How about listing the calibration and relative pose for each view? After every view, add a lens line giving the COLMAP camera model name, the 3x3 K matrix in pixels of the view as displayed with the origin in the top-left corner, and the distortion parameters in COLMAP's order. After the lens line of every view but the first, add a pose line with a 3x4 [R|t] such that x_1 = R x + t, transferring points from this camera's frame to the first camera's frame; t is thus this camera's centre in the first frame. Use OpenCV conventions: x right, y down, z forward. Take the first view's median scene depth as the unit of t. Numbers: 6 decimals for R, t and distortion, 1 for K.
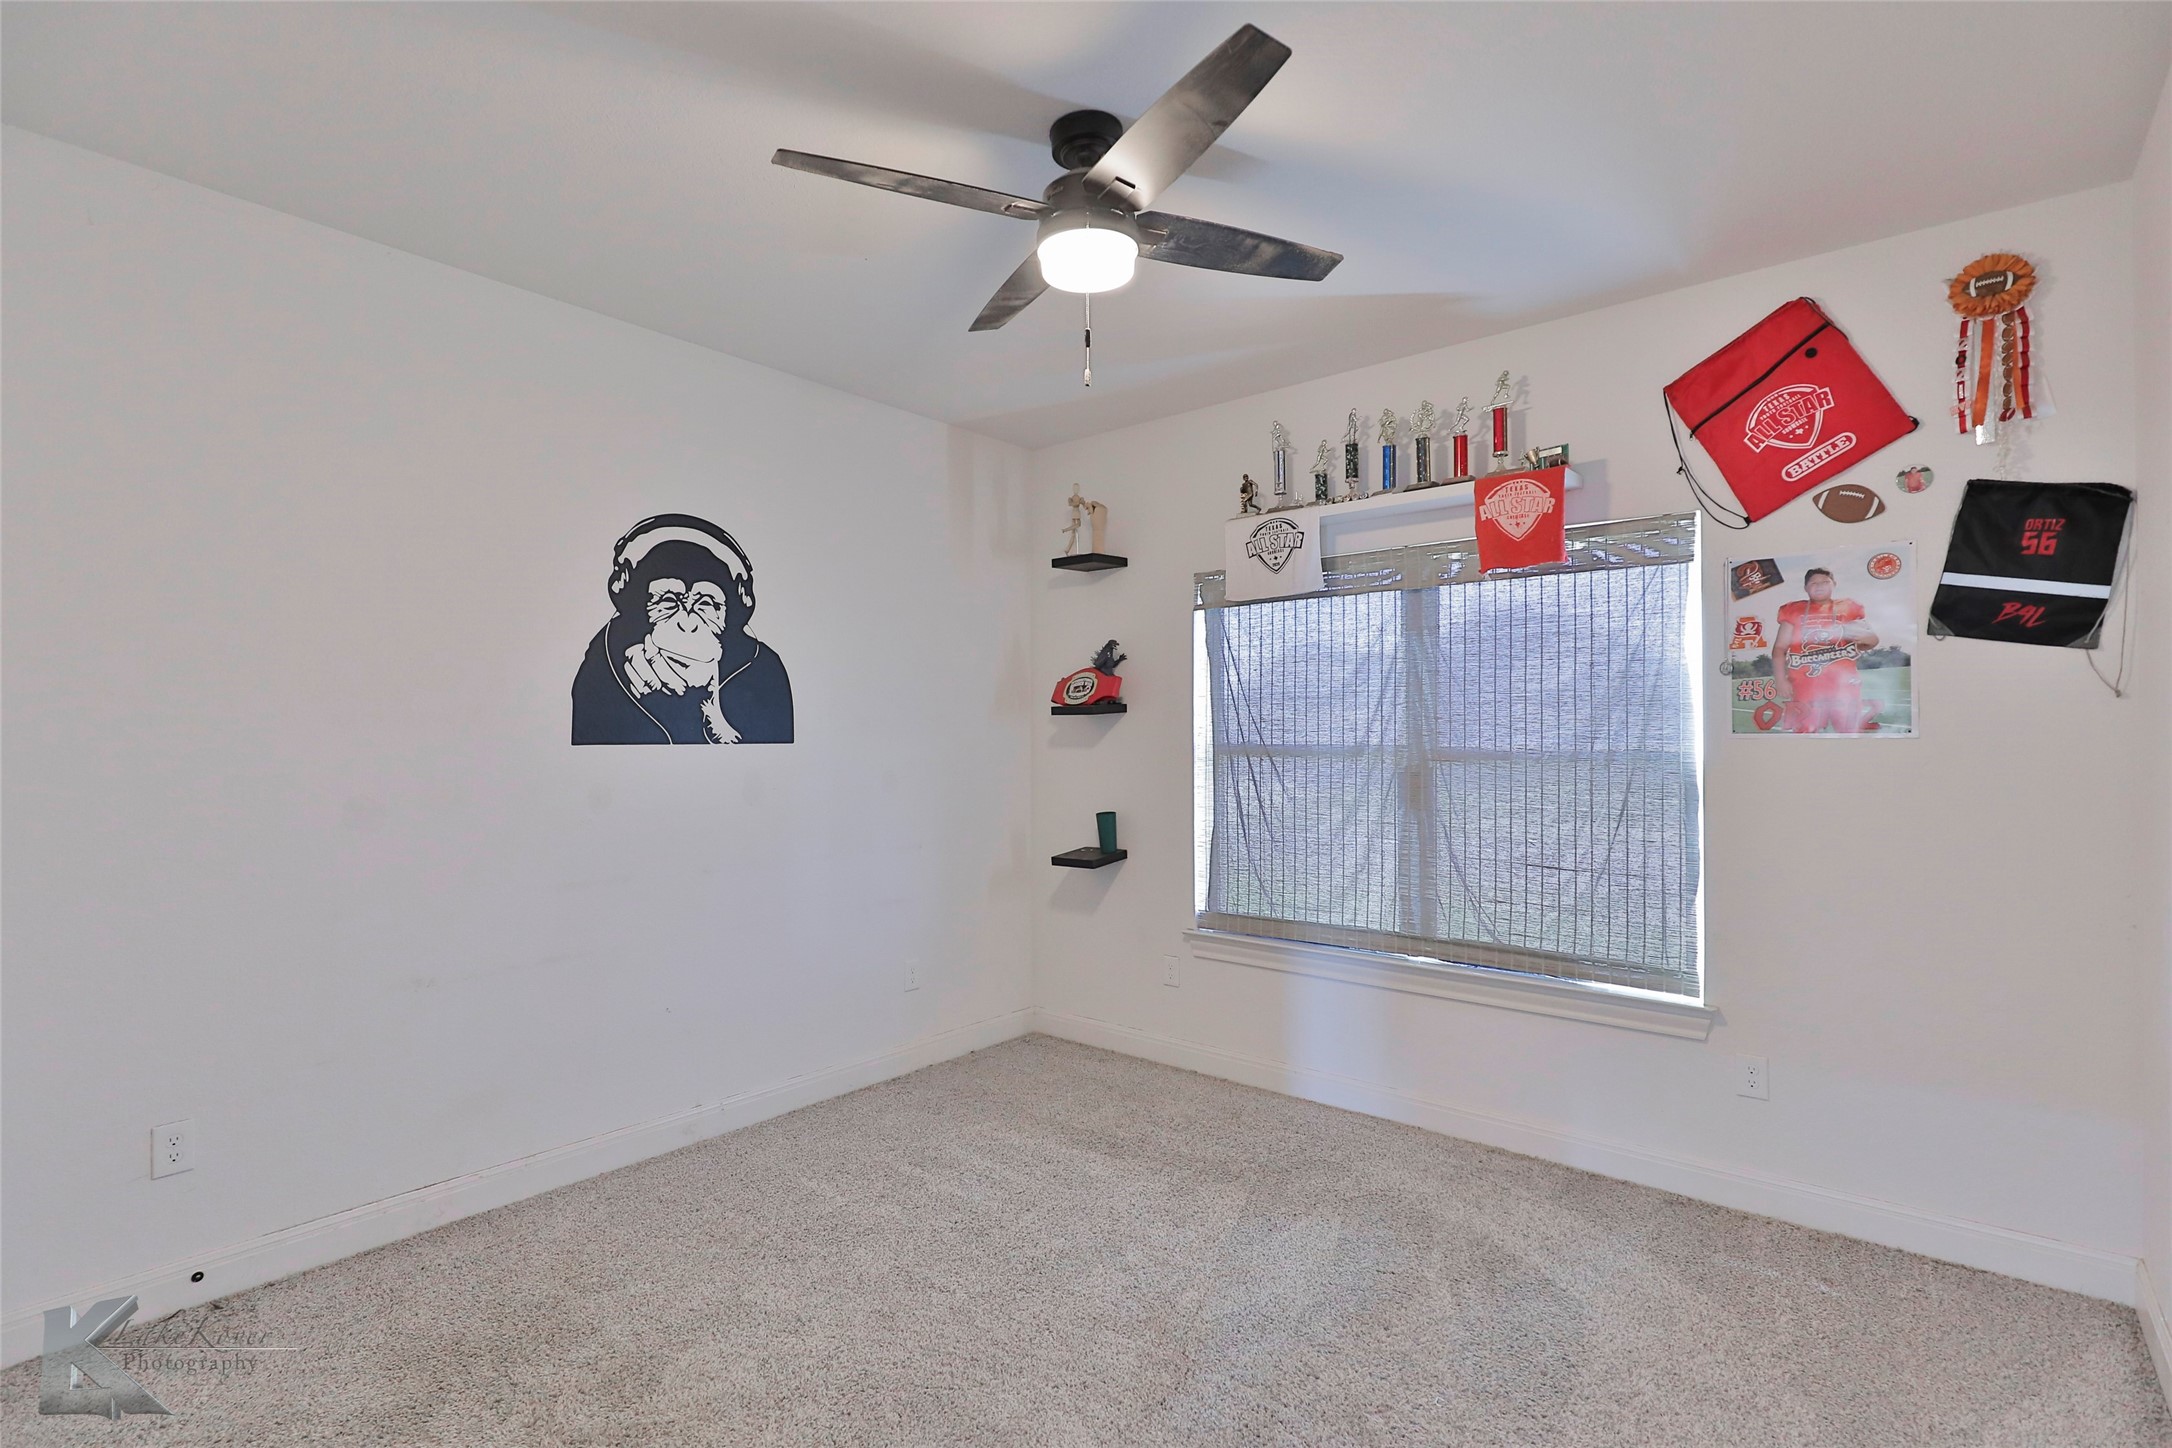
lens RADIAL K [[1010.2, 0, 1082.2], [0, 1010.2, 718.7], [0, 0, 1]] dist [-0.002931, -0.002182]
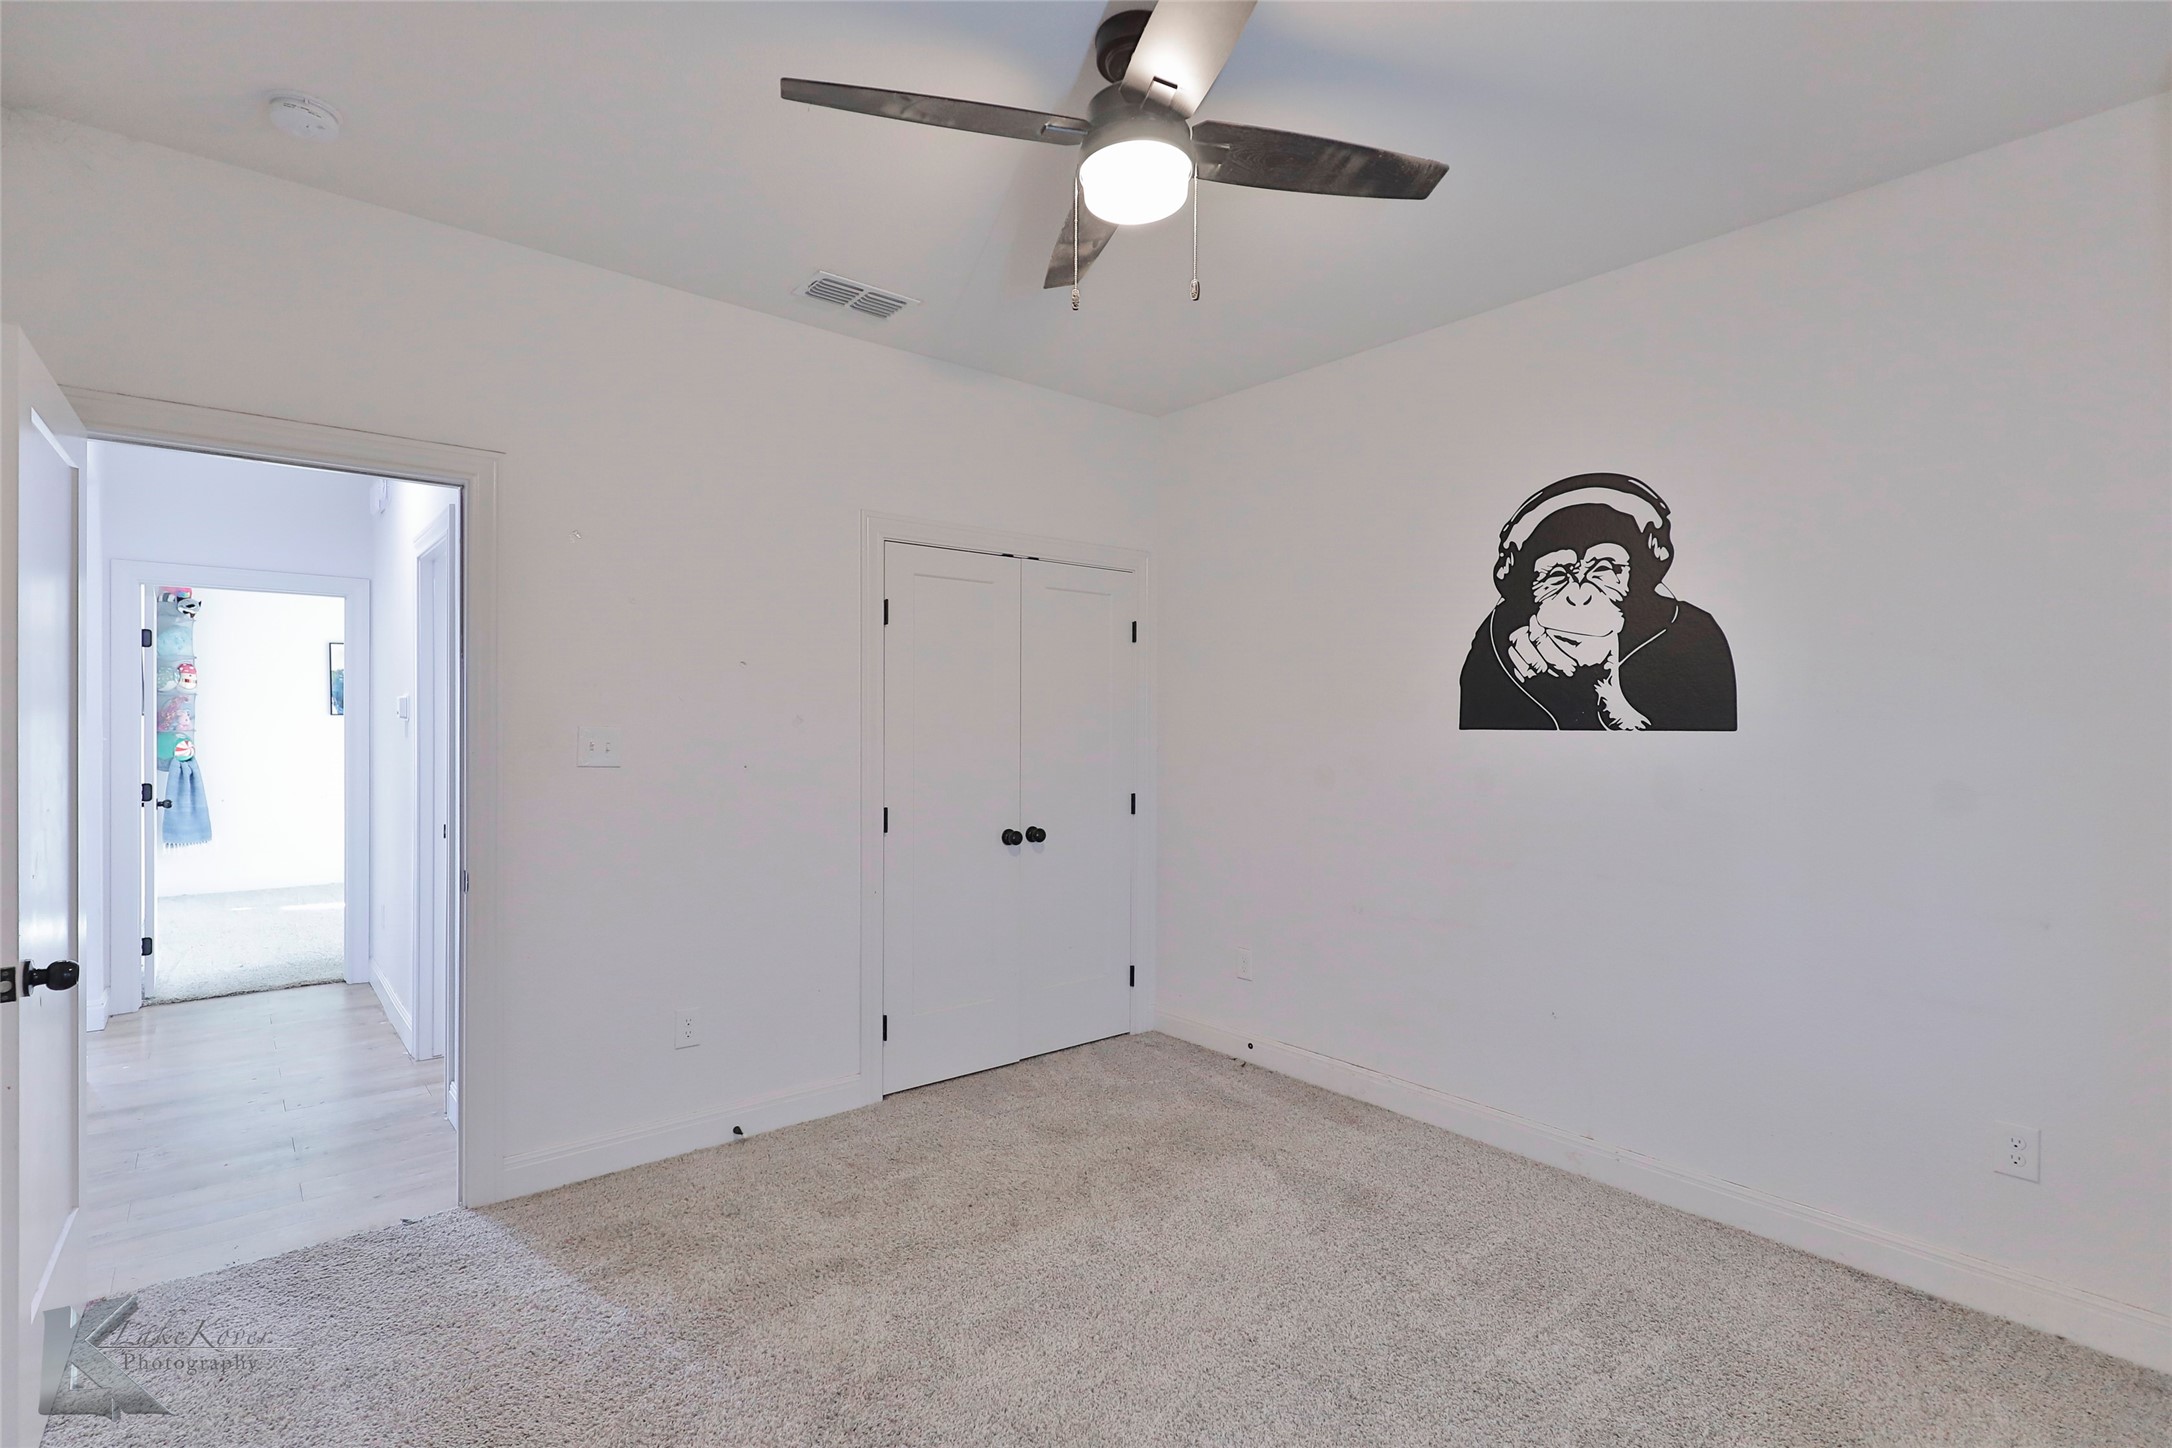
lens RADIAL K [[1010.2, 0, 1098.3], [0, 1010.2, 733.7], [0, 0, 1]] dist [-0.002931, -0.002182]
pose [[-0.166144, 0.004091, -0.986093, 0.567576], [0.007523, 0.999968, 0.002881, 0.022576], [0.986073, -0.006940, -0.166169, 0.727700]]
